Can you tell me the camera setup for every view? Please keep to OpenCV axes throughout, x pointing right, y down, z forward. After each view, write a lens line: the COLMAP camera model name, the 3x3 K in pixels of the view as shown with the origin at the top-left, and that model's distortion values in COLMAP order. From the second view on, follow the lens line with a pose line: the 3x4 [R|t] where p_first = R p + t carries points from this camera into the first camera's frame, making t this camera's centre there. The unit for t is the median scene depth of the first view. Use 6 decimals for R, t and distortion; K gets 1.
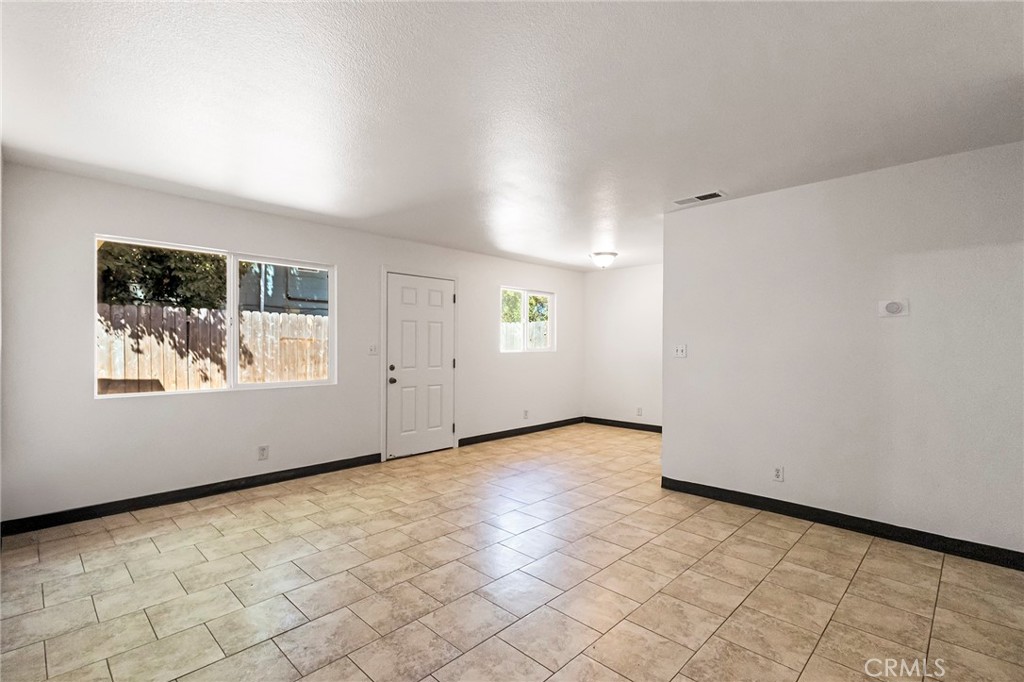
lens RADIAL K [[474.6, 0, 509.2], [0, 474.6, 342.3], [0, 0, 1]] dist [0.001866, -0.000458]
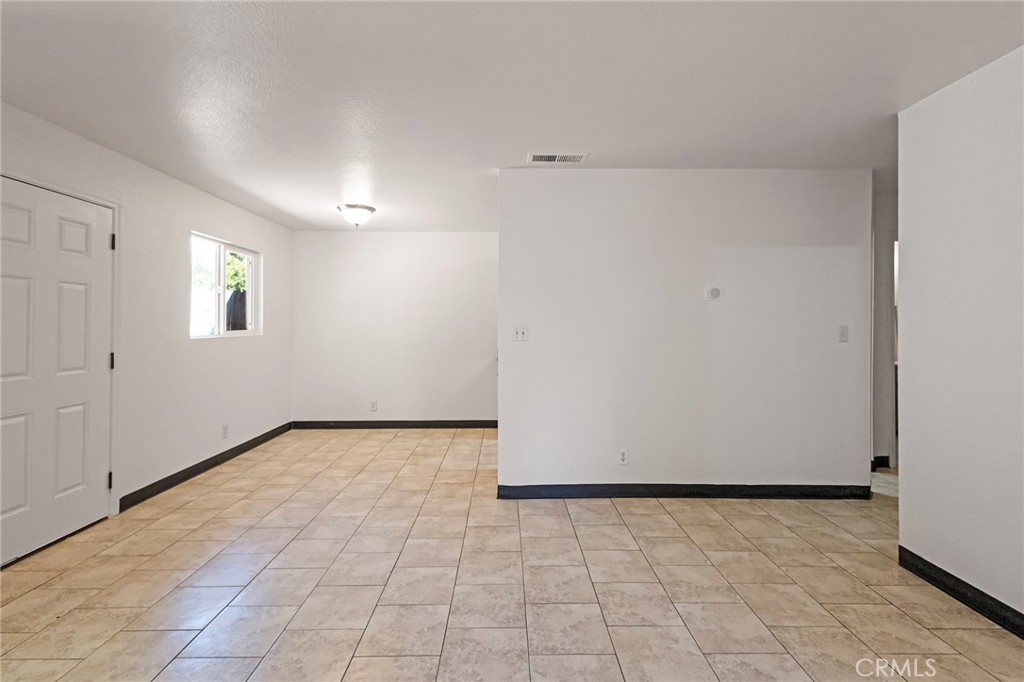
lens RADIAL K [[483.0, 0, 511.8], [0, 483.0, 320.1], [0, 0, 1]] dist [0.005470, 0.000445]
pose [[0.703764, 0.005216, 0.710415, -0.275820], [-0.001552, 0.999982, -0.005804, 0.000298], [-0.710432, 0.002982, 0.703759, 0.414858]]
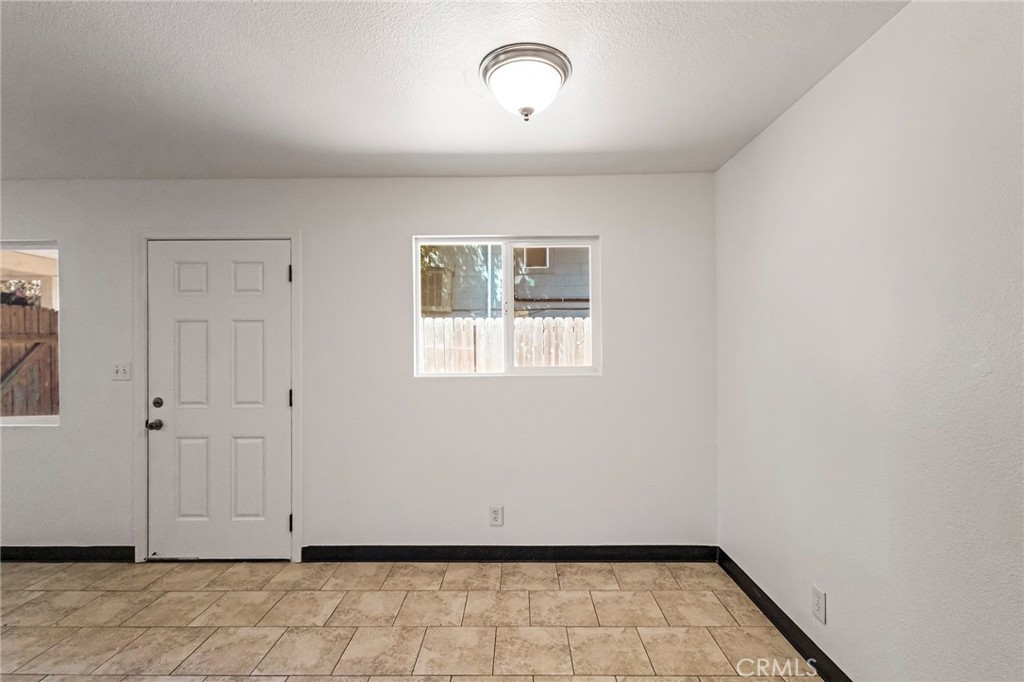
lens RADIAL K [[470.8, 0, 513.4], [0, 470.8, 333.7], [0, 0, 1]] dist [0.000036, -0.000735]
pose [[0.694670, -0.027168, -0.718815, 0.624809], [0.014097, 0.999609, -0.024157, -0.014662], [0.719190, 0.006648, 0.694782, 1.193925]]
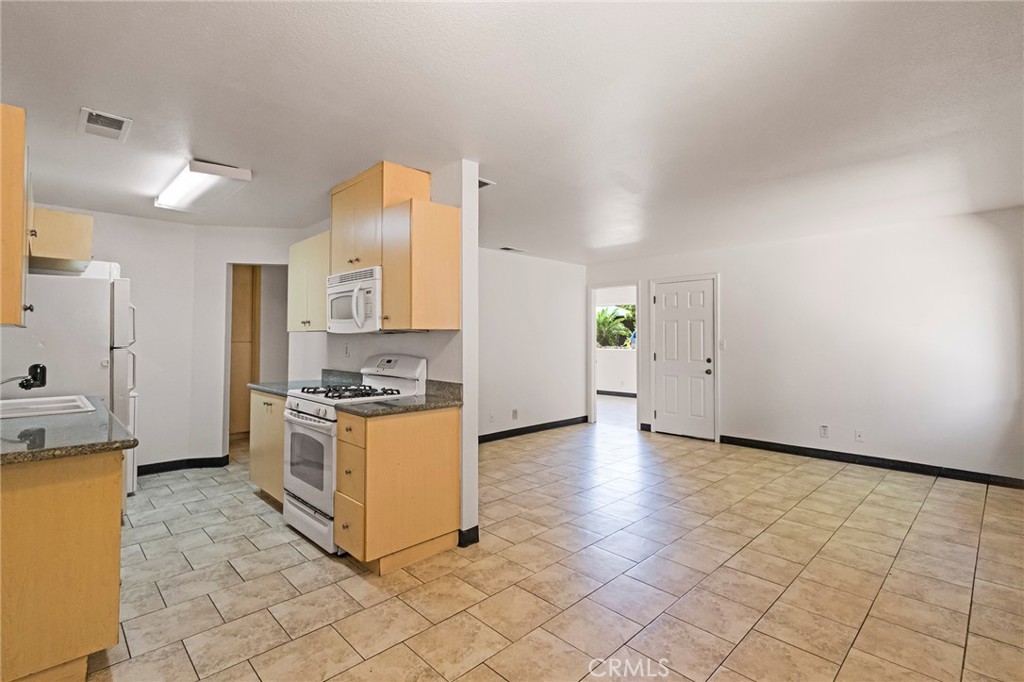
lens RADIAL K [[474.6, 0, 509.2], [0, 474.6, 342.3], [0, 0, 1]] dist [0.001866, -0.000458]
pose [[-0.999607, -0.002539, 0.027908, 0.270758], [-0.002360, 0.999976, 0.006455, -0.002287], [-0.027923, 0.006386, -0.999590, 1.825841]]
